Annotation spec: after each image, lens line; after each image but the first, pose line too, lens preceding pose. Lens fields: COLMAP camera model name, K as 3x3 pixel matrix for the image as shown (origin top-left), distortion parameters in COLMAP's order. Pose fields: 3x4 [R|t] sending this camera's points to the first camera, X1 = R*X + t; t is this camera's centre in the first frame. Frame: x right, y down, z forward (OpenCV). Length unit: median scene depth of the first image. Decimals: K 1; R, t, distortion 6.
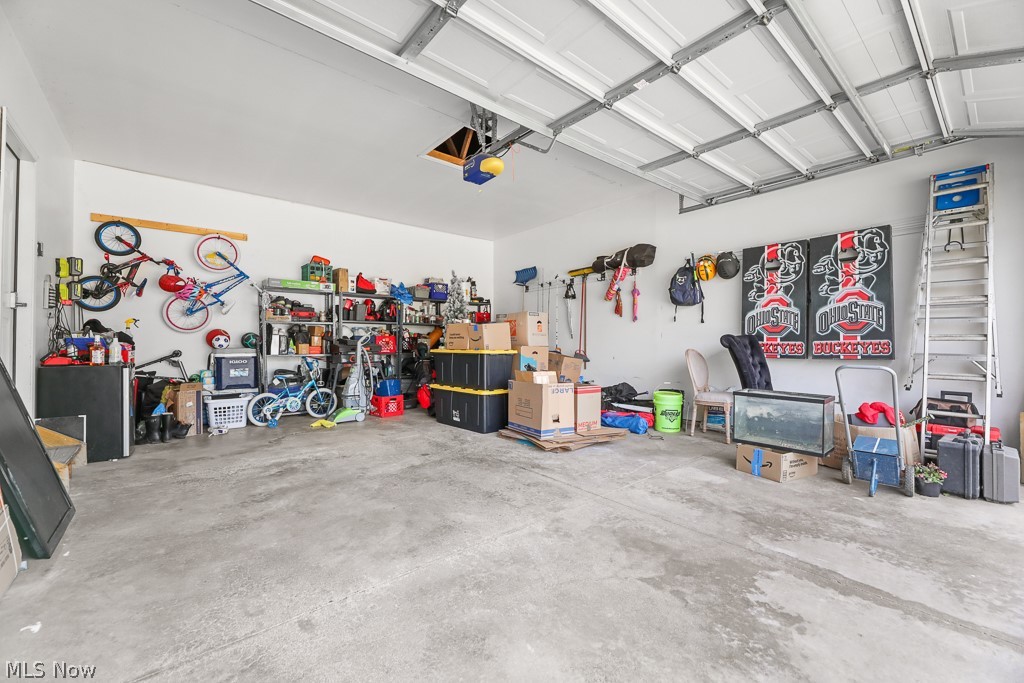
lens RADIAL K [[416.0, 0, 516.1], [0, 416.0, 341.3], [0, 0, 1]] dist [-0.001591, -0.000240]
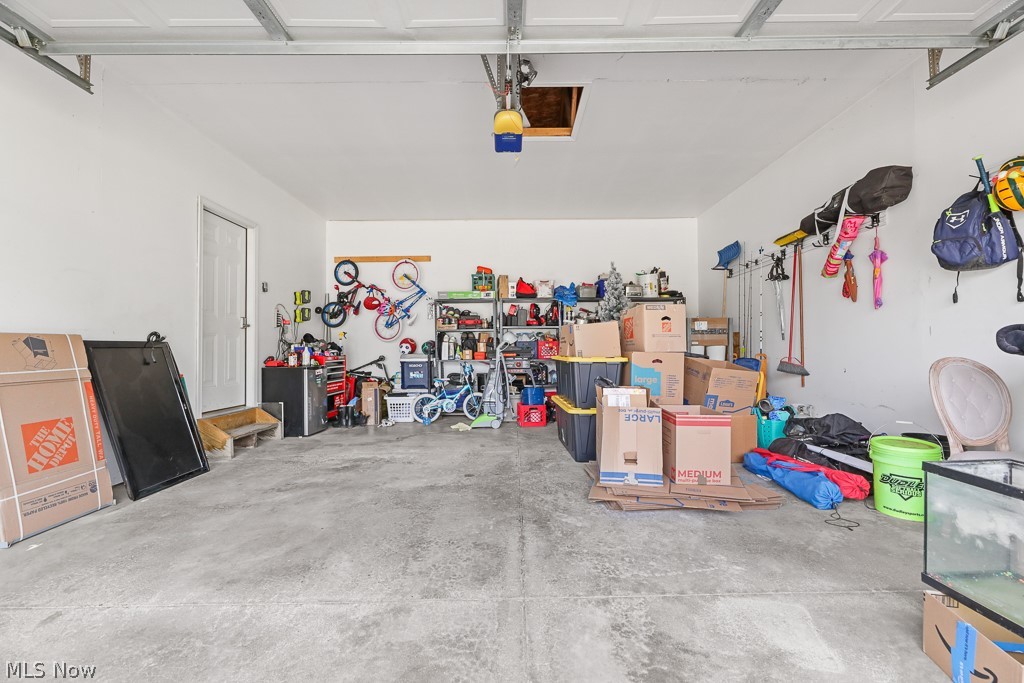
lens RADIAL K [[423.4, 0, 516.2], [0, 423.4, 346.1], [0, 0, 1]] dist [-0.001479, -0.000498]
pose [[0.765535, -0.010335, -0.643311, 0.326363], [0.011251, 0.999933, -0.002676, 0.000601], [0.643296, -0.005189, 0.765600, 0.279512]]
